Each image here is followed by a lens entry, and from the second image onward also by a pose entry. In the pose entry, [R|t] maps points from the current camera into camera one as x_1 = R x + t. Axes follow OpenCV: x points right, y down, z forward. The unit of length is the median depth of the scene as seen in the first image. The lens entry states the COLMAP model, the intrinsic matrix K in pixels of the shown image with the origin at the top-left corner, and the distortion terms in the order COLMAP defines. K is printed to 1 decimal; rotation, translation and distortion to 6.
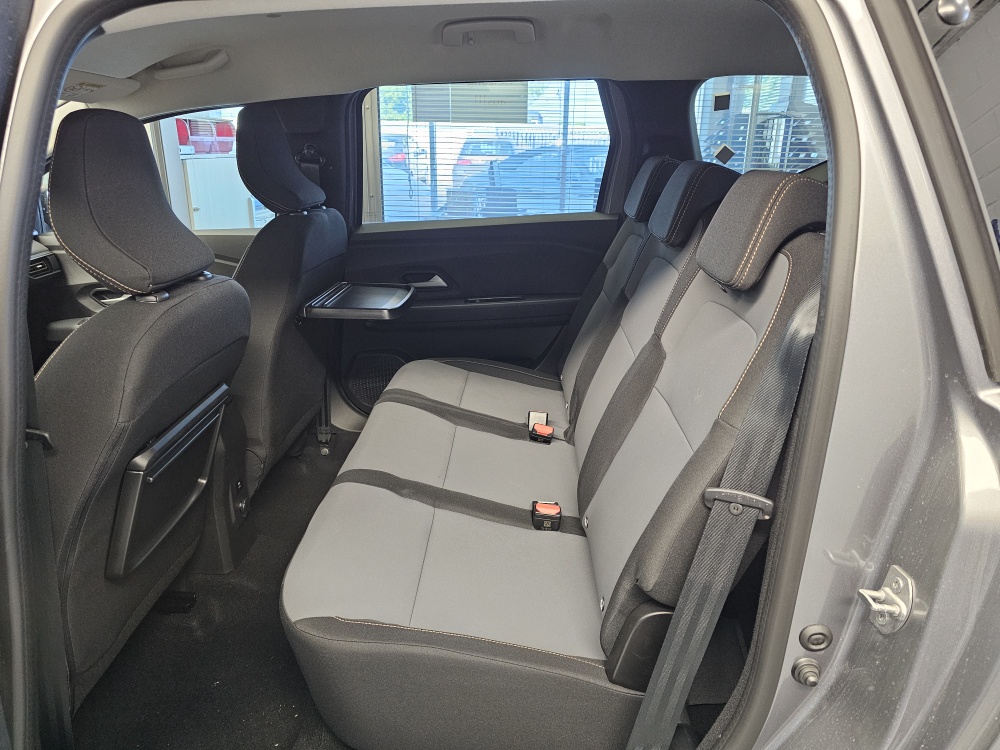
lens RADIAL K [[671.2, 0, 506.4], [0, 671.2, 379.7], [0, 0, 1]] dist [0.052863, -0.057479]
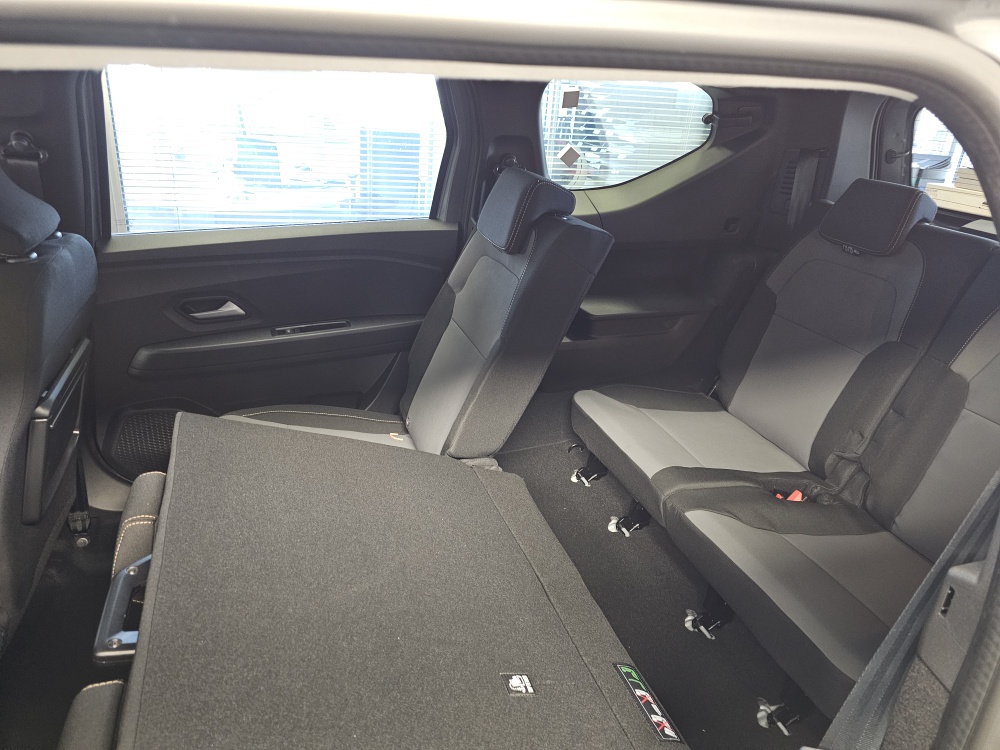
lens RADIAL K [[671.2, 0, 503.7], [0, 671.2, 376.5], [0, 0, 1]] dist [0.052863, -0.057479]
pose [[0.935472, -0.087734, 0.342338, -0.082918], [0.057393, 0.993550, 0.097796, -0.127889], [-0.348710, -0.071838, 0.934473, 0.170643]]
